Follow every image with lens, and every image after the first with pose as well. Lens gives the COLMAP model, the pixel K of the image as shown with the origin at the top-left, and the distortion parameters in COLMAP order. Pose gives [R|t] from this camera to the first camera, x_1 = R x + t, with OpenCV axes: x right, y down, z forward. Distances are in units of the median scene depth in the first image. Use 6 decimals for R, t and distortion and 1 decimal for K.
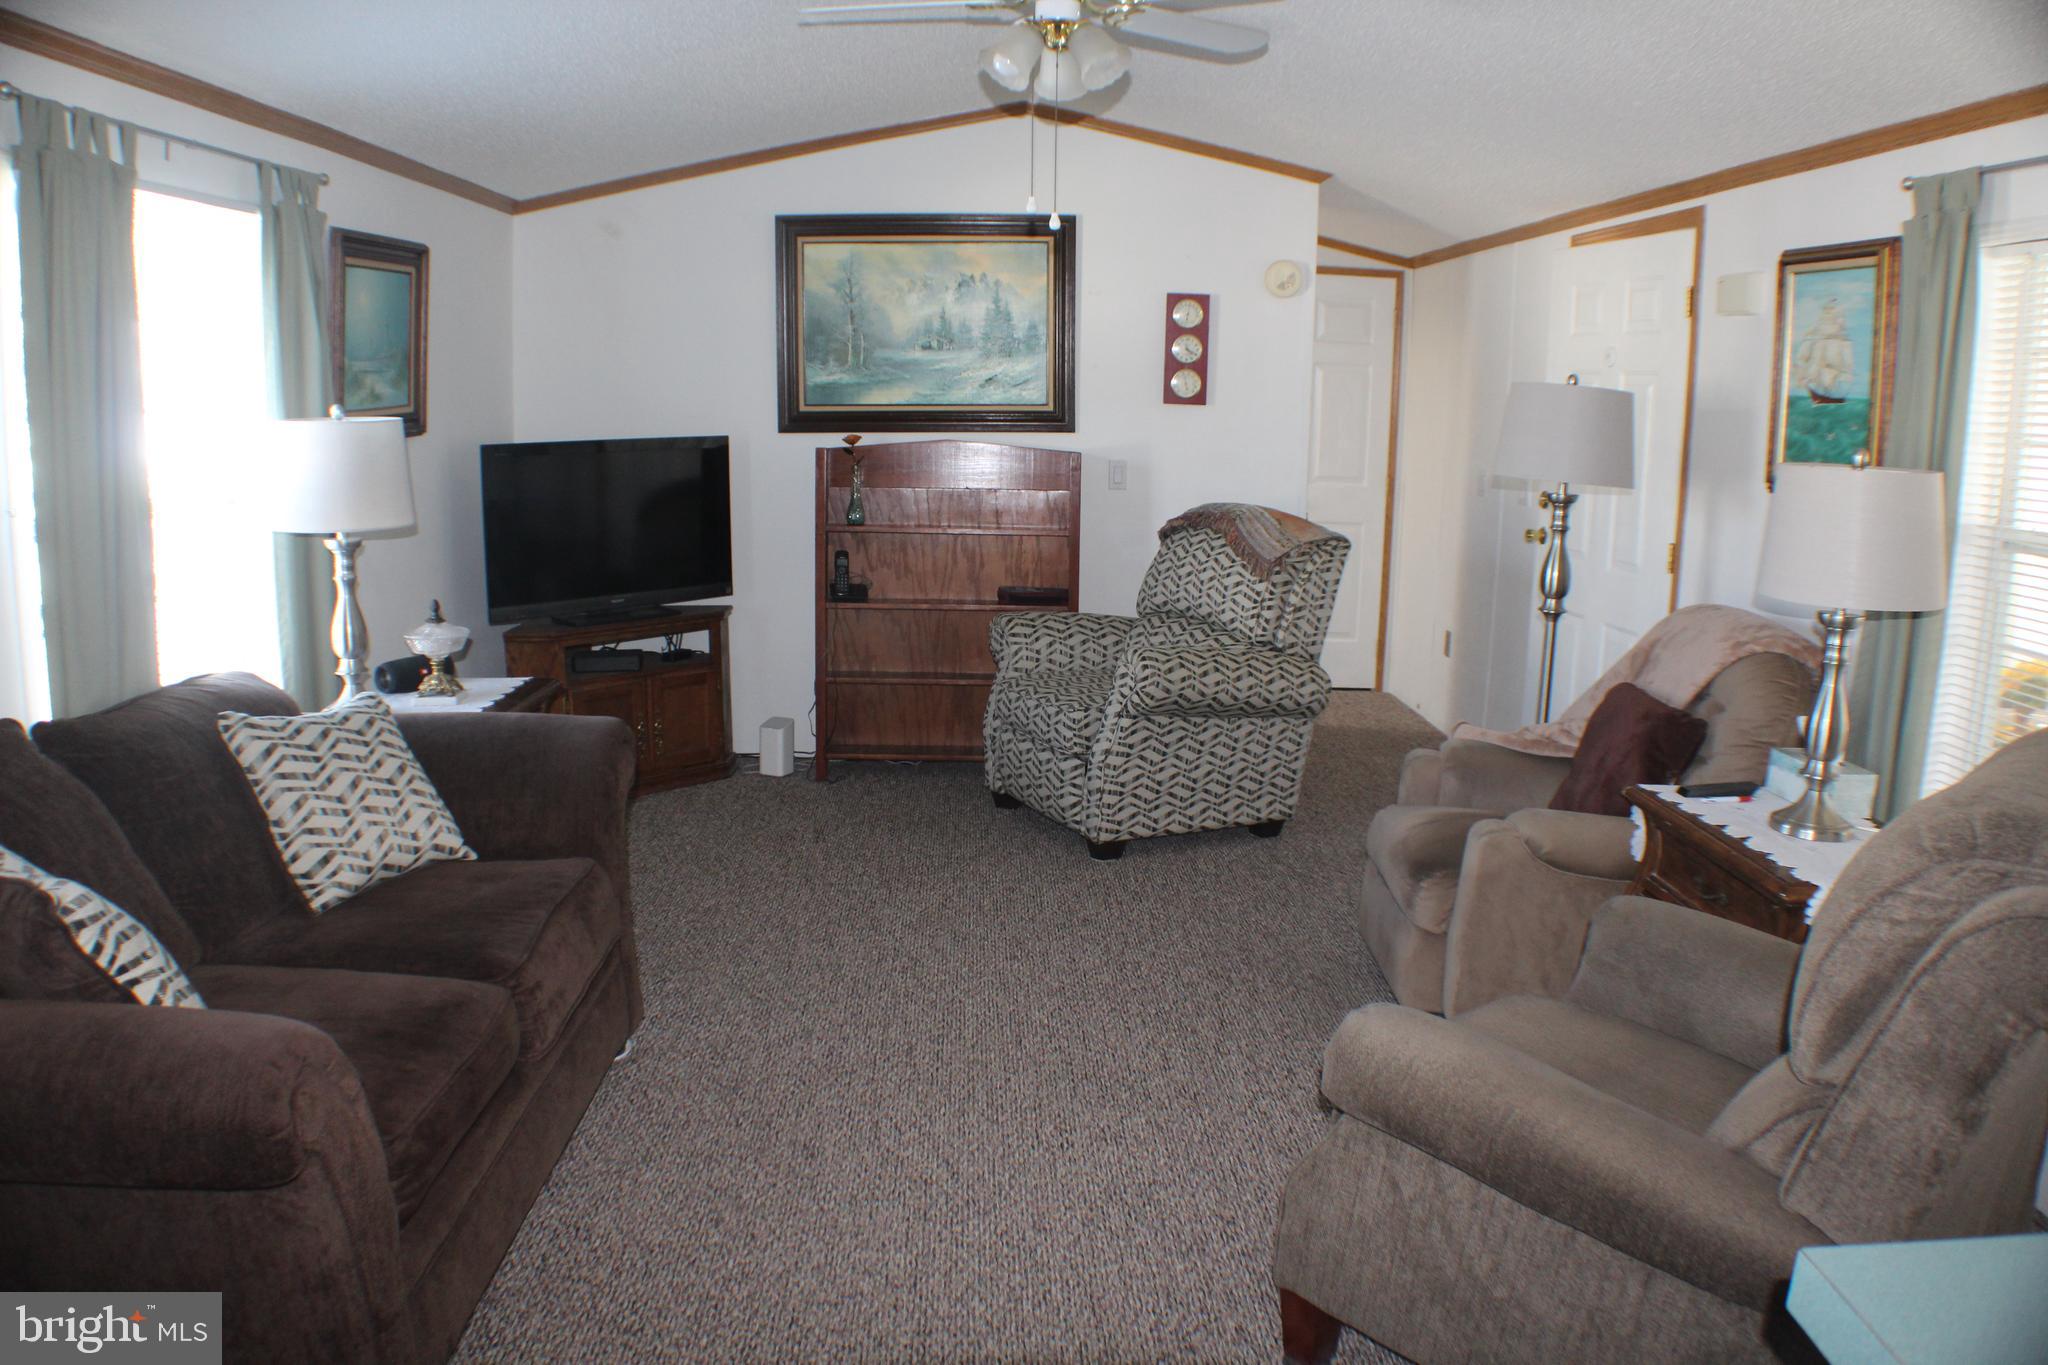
lens RADIAL K [[1499.1, 0, 1024.0], [0, 1499.1, 682.5], [0, 0, 1]] dist [-0.228877, 0.082903]
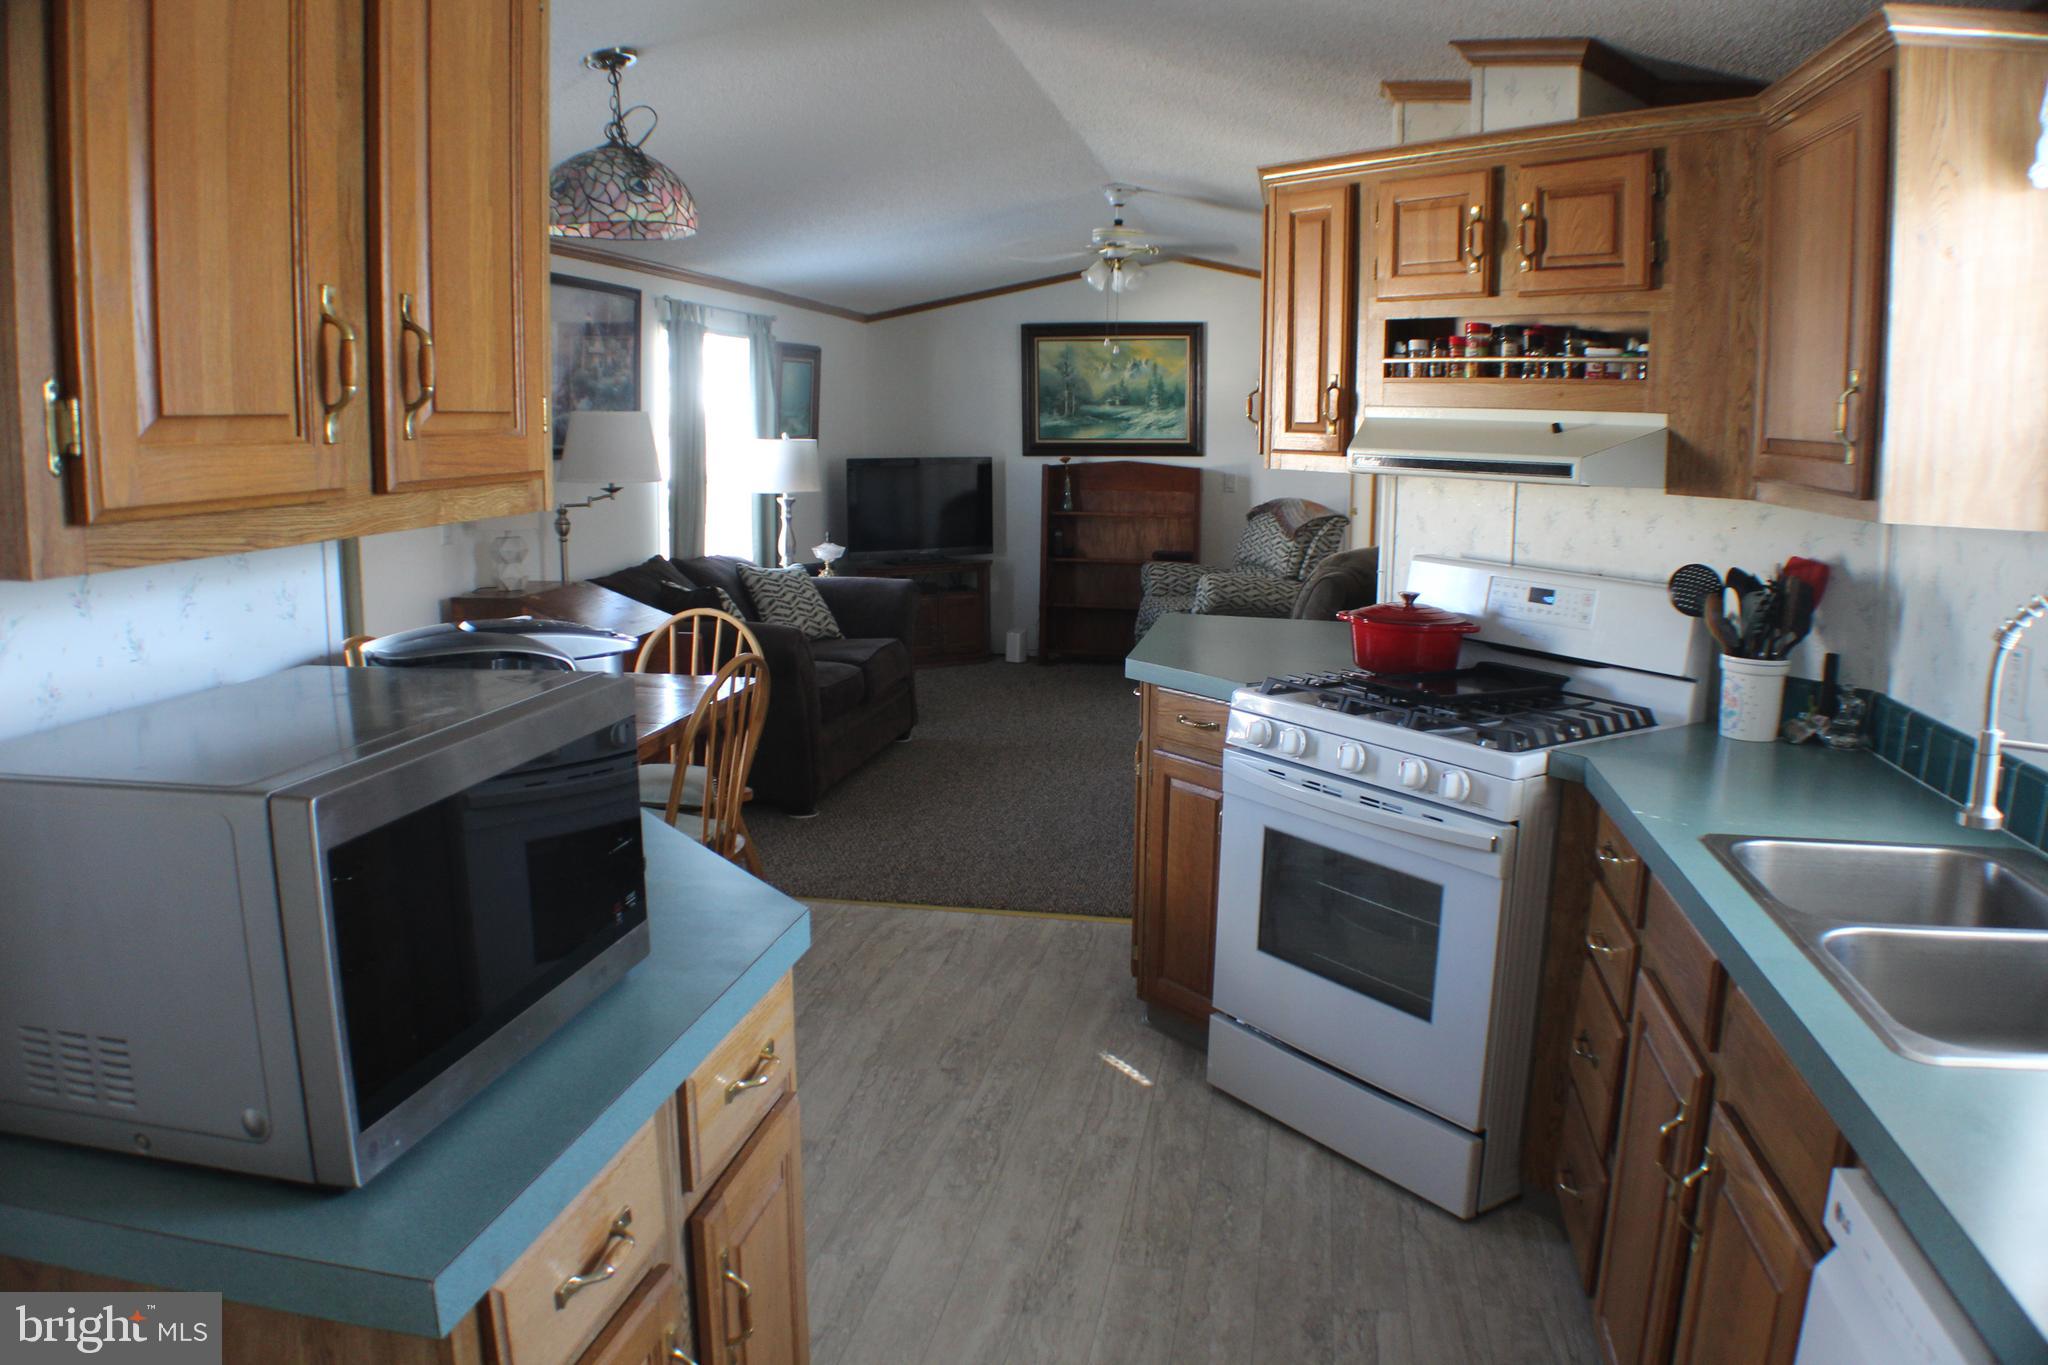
lens RADIAL K [[1499.1, 0, 1024.0], [0, 1499.1, 682.5], [0, 0, 1]] dist [-0.228877, 0.082903]
pose [[0.978000, 0.025790, -0.207005, 0.191093], [-0.032096, 0.999116, -0.027164, 0.132471], [0.206121, 0.033210, 0.977963, -0.632829]]
